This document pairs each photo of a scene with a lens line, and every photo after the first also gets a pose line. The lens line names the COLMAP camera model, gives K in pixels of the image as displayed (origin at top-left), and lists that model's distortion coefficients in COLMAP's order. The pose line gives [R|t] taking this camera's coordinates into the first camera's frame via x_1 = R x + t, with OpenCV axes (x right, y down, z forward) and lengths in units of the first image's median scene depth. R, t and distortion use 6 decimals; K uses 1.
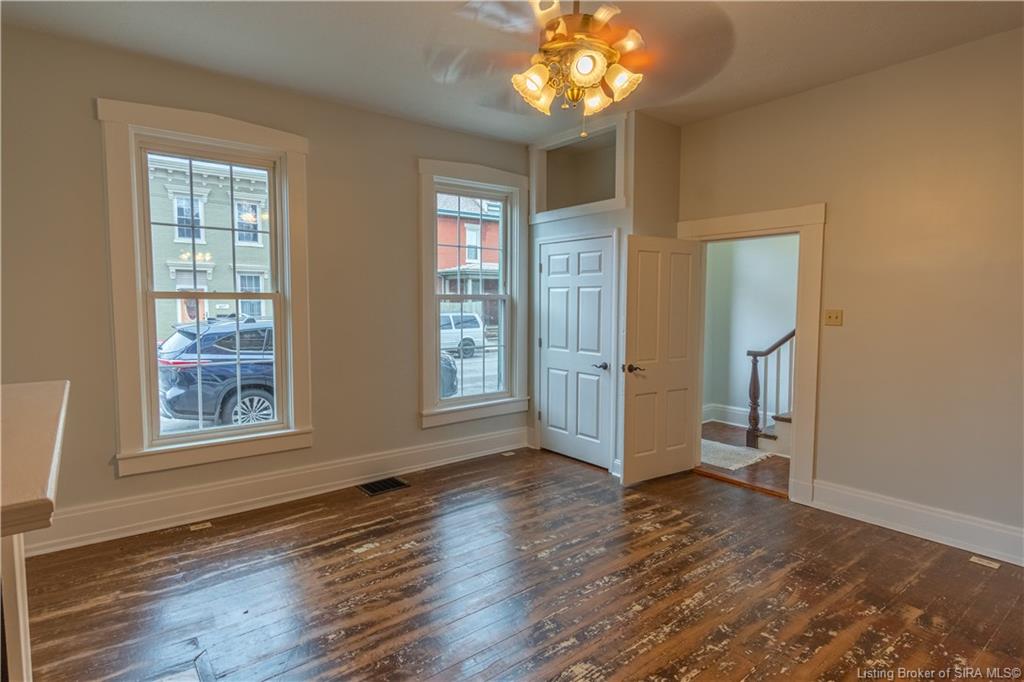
lens RADIAL K [[551.2, 0, 513.7], [0, 551.2, 332.6], [0, 0, 1]] dist [0.013538, -0.001557]
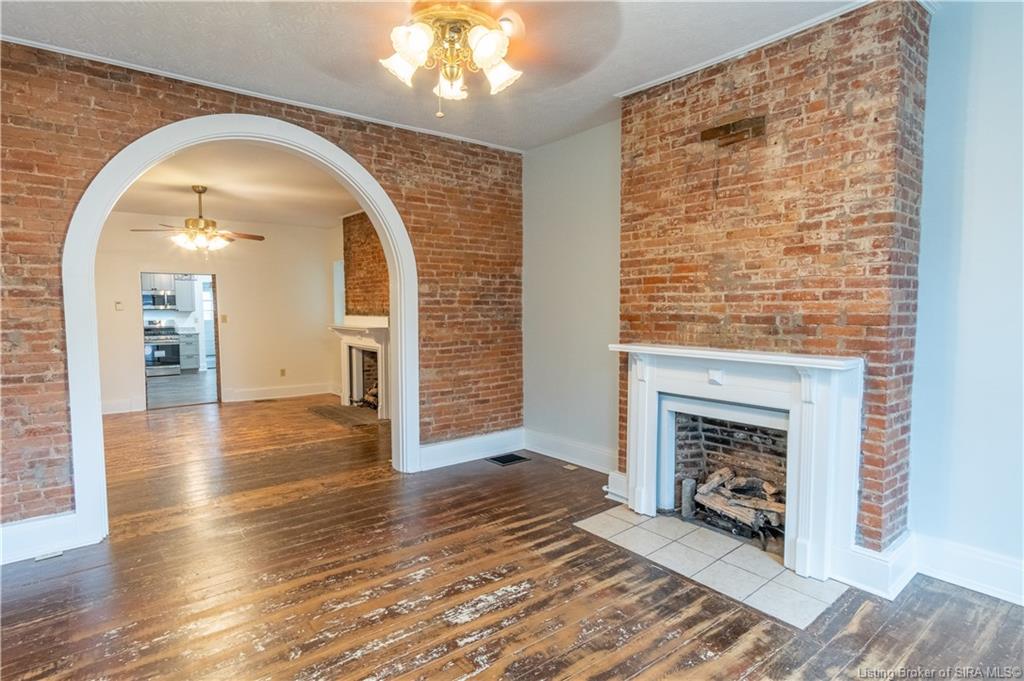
lens RADIAL K [[551.2, 0, 512.4], [0, 551.2, 340.7], [0, 0, 1]] dist [0.013538, -0.001557]
pose [[-0.999968, 0.001863, -0.007782, 0.021038], [0.000837, 0.991535, 0.129838, -0.115178], [0.007958, 0.129827, -0.991505, 1.906486]]
